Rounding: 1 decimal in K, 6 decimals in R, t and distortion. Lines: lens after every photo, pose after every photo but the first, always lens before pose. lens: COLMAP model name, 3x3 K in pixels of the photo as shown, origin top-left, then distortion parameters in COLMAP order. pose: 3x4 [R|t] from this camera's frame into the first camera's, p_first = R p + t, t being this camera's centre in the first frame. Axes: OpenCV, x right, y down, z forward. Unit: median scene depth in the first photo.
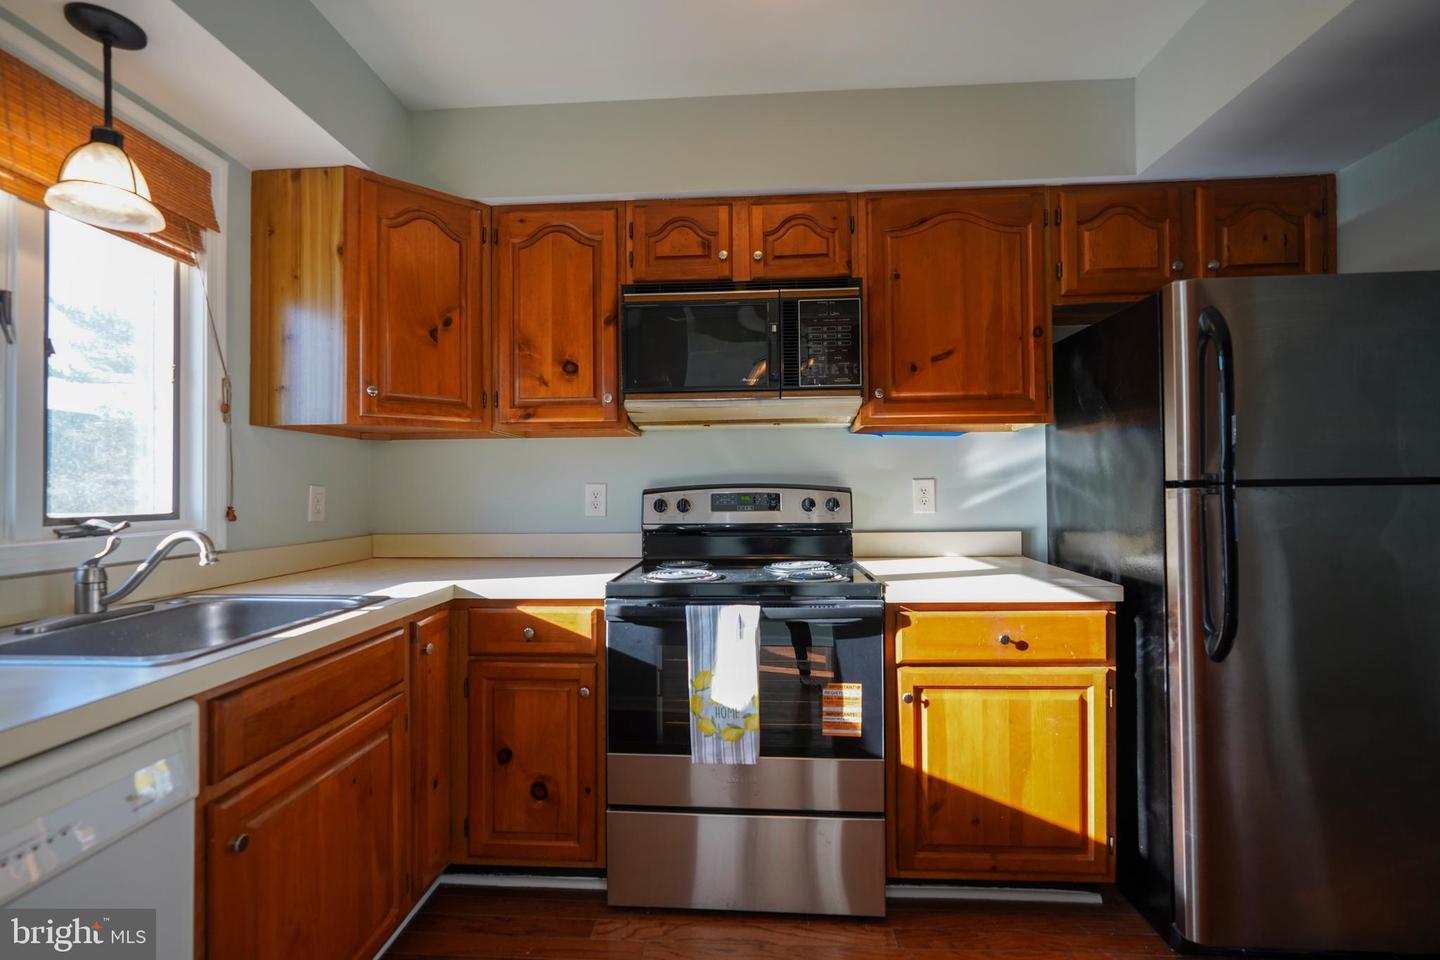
lens RADIAL K [[645.8, 0, 717.8], [0, 645.8, 484.0], [0, 0, 1]] dist [-0.014489, 0.006742]
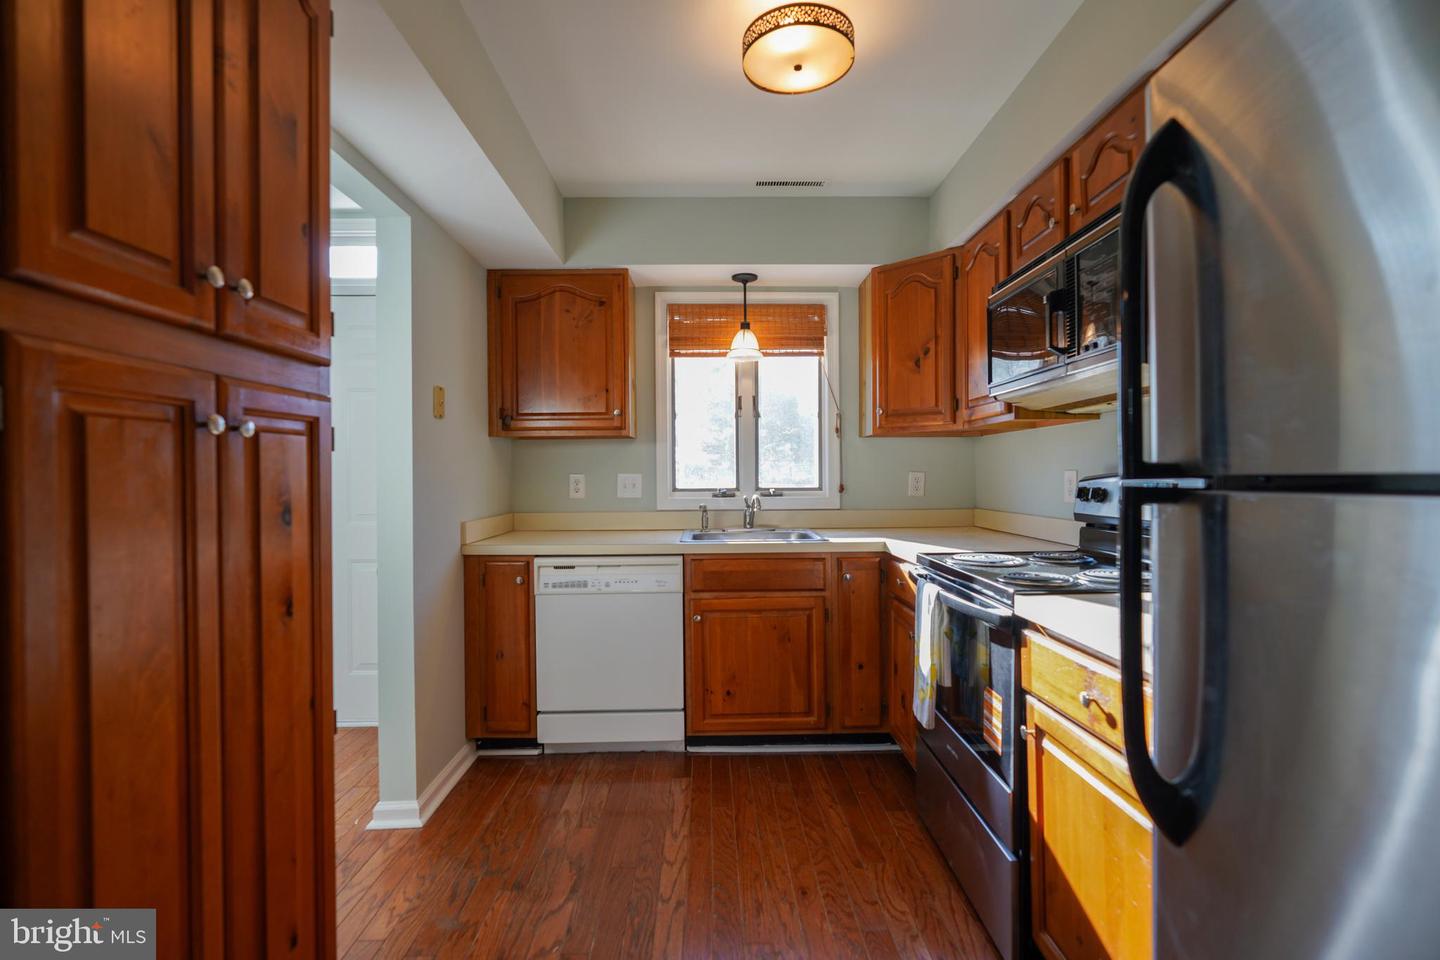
lens RADIAL K [[645.8, 0, 713.7], [0, 645.8, 482.7], [0, 0, 1]] dist [-0.014489, 0.006742]
pose [[0.078599, 0.020248, -0.996701, 0.927136], [0.015149, 0.999654, 0.021502, -0.012669], [0.996791, -0.016789, 0.078265, 0.460439]]
